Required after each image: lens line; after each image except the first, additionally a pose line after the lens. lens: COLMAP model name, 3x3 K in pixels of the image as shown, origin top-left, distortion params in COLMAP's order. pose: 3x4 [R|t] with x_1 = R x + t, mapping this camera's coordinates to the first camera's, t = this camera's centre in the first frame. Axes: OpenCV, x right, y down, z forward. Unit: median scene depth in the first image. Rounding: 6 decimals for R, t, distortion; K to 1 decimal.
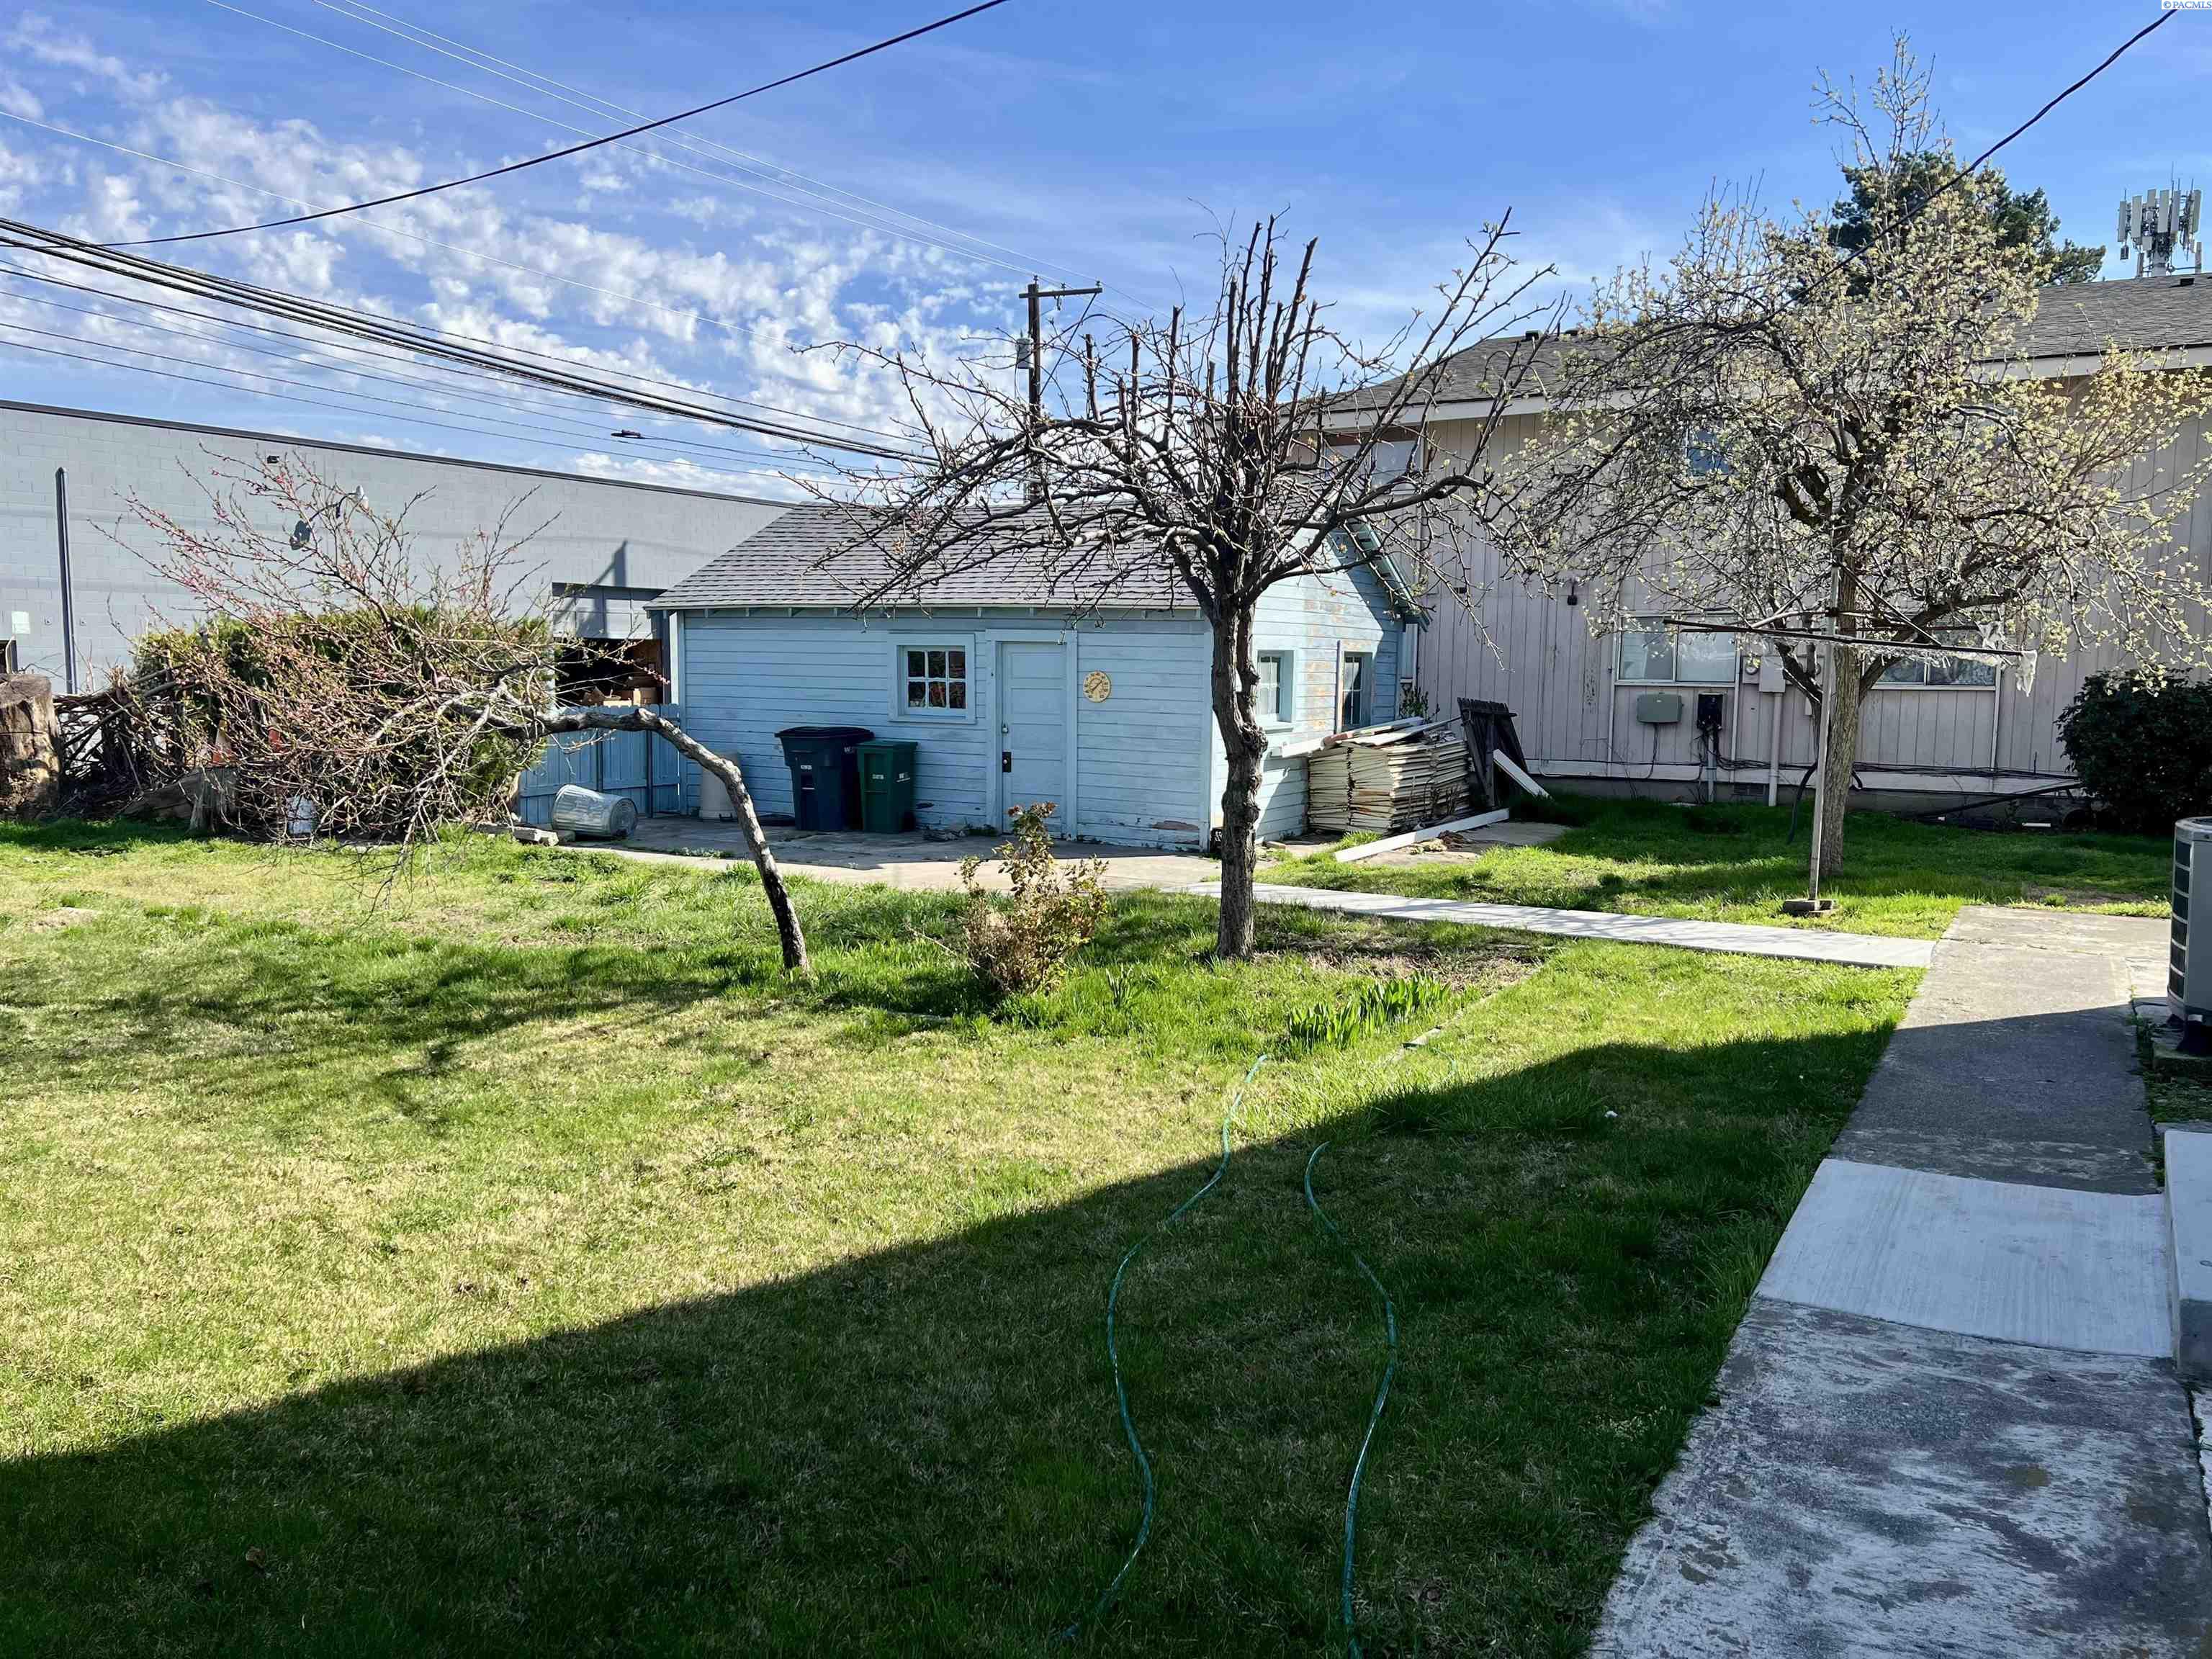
lens RADIAL K [[1655.0, 0, 1095.1], [0, 1655.0, 815.6], [0, 0, 1]] dist [0.087873, -0.074431]
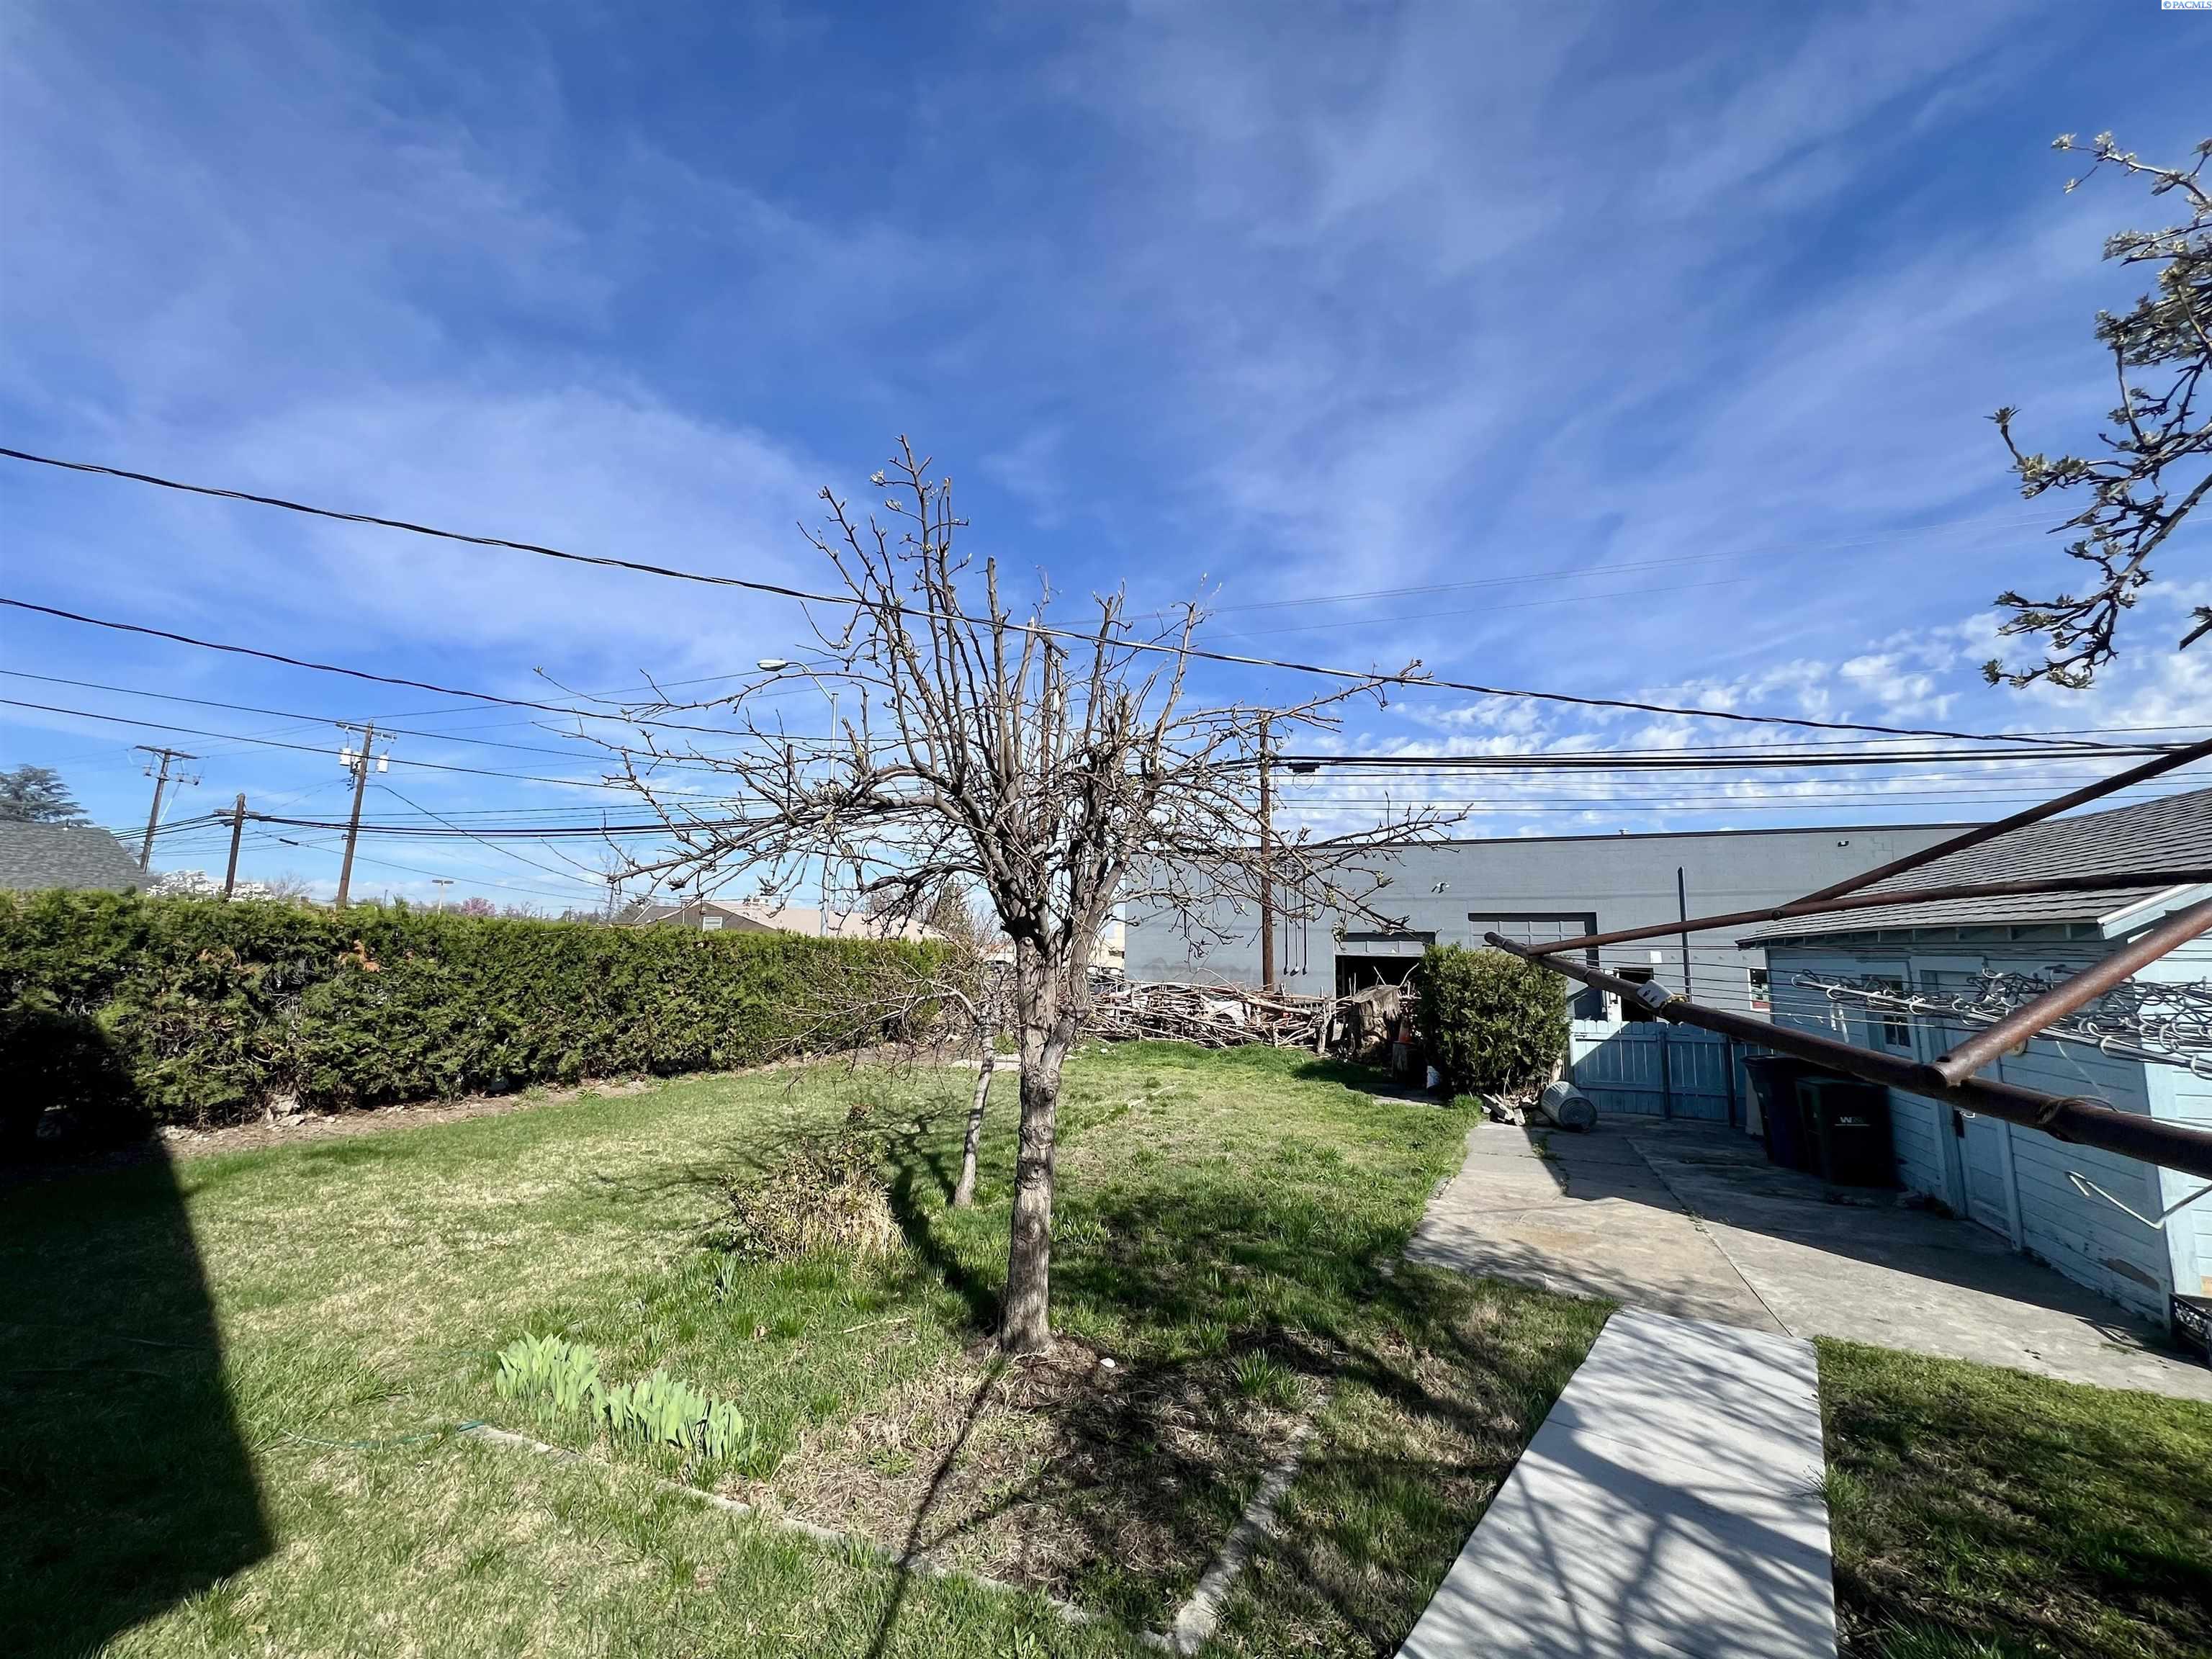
lens RADIAL K [[884.9, 0, 1105.4], [0, 884.9, 834.5], [0, 0, 1]] dist [-0.001744, 0.000906]
pose [[0.147678, -0.141492, -0.978862, 0.397854], [-0.106954, 0.981625, -0.158027, -0.072074], [0.983236, 0.128031, 0.129831, 0.655522]]
